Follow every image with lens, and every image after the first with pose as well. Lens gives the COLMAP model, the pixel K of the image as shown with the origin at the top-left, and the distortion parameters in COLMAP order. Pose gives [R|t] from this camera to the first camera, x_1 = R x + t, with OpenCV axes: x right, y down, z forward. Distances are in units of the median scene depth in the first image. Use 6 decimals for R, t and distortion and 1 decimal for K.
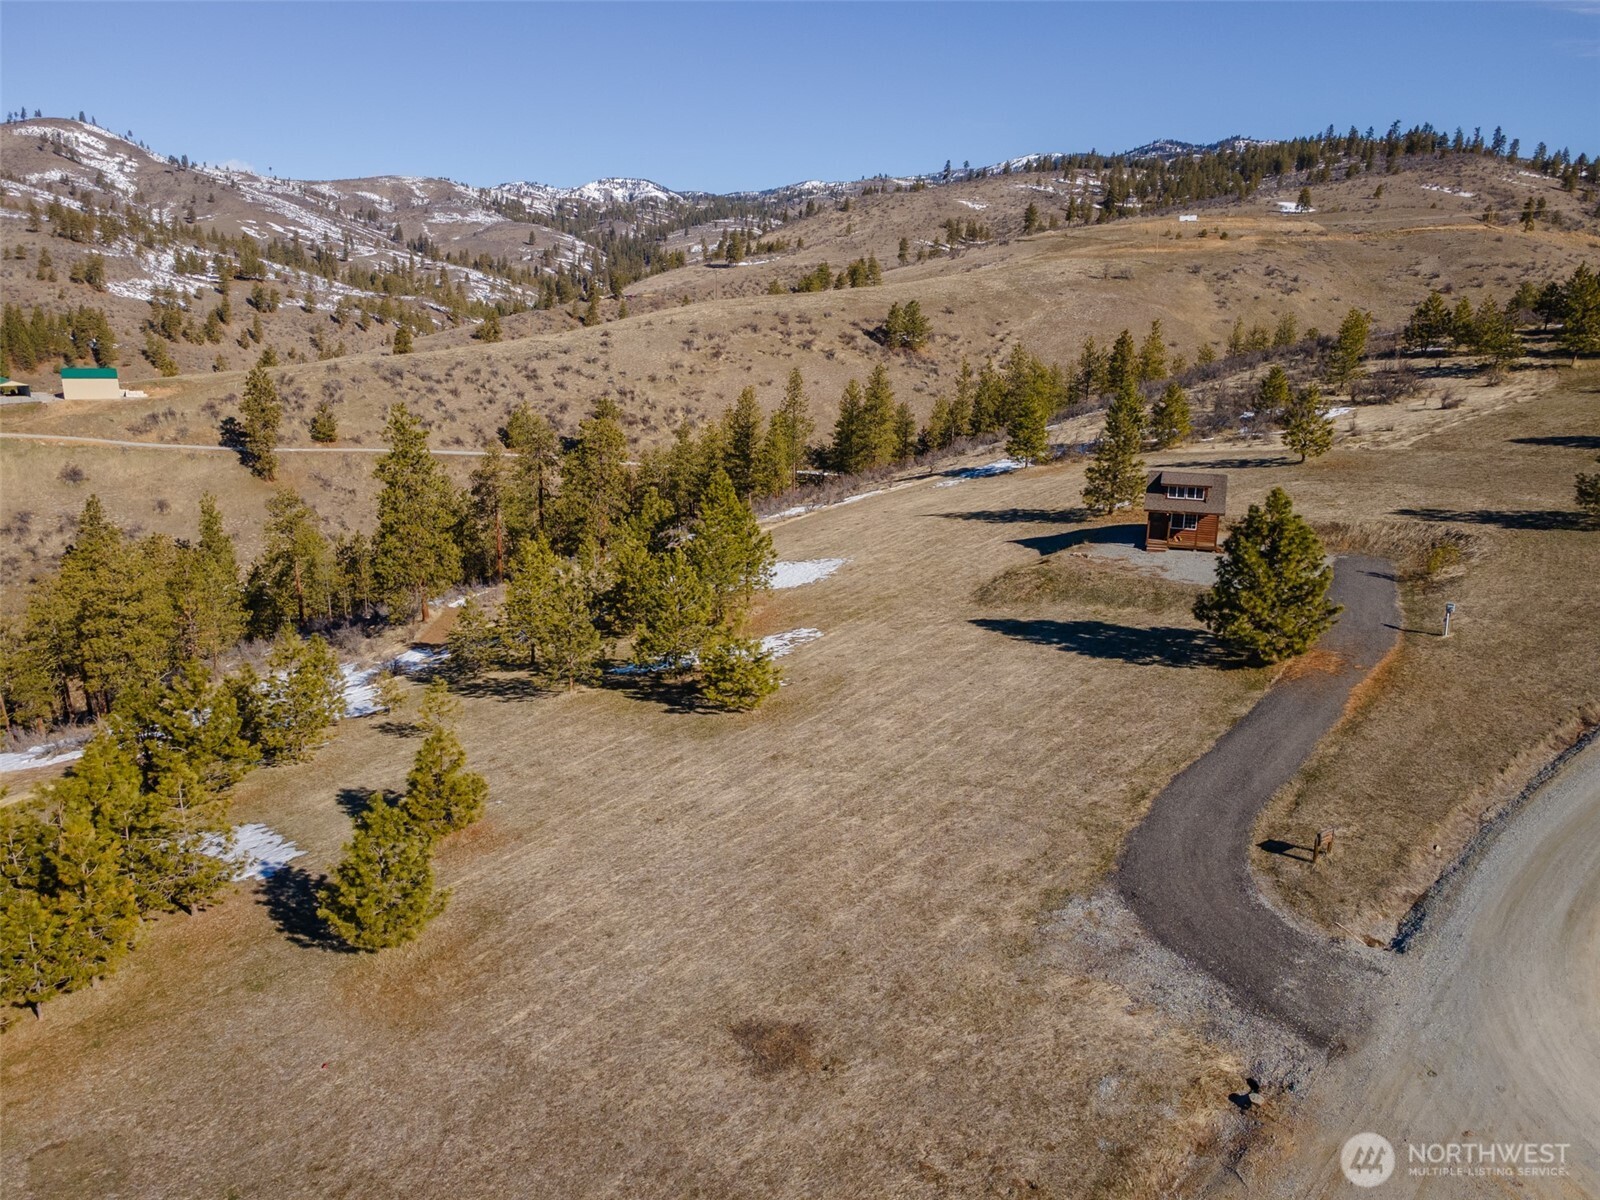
lens RADIAL K [[1173.8, 0, 800.0], [0, 1173.8, 600.0], [0, 0, 1]] dist [-0.001155, 0.039140]
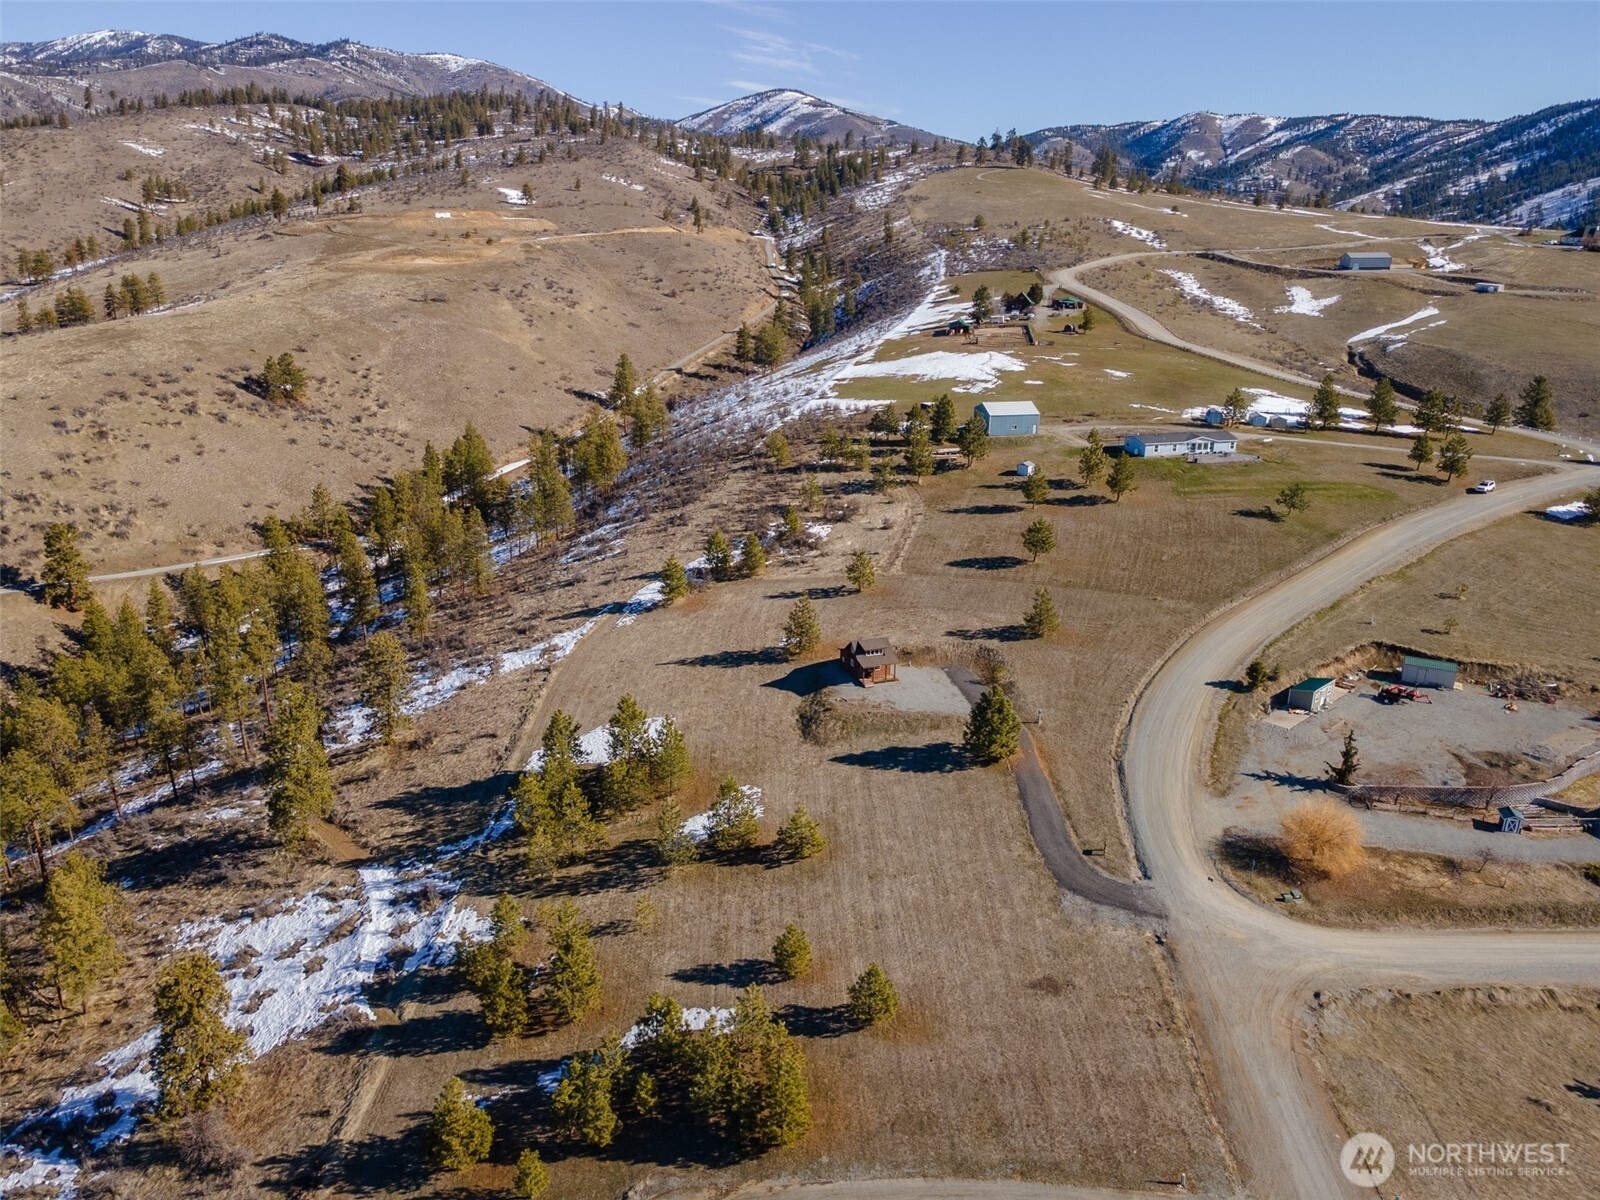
lens RADIAL K [[1173.8, 0, 800.0], [0, 1173.8, 600.0], [0, 0, 1]] dist [-0.001155, 0.039140]
pose [[0.758978, -0.214518, 0.614763, -0.249577], [0.151610, 0.976441, 0.153548, -0.133495], [-0.633219, -0.023335, 0.773621, -0.105002]]
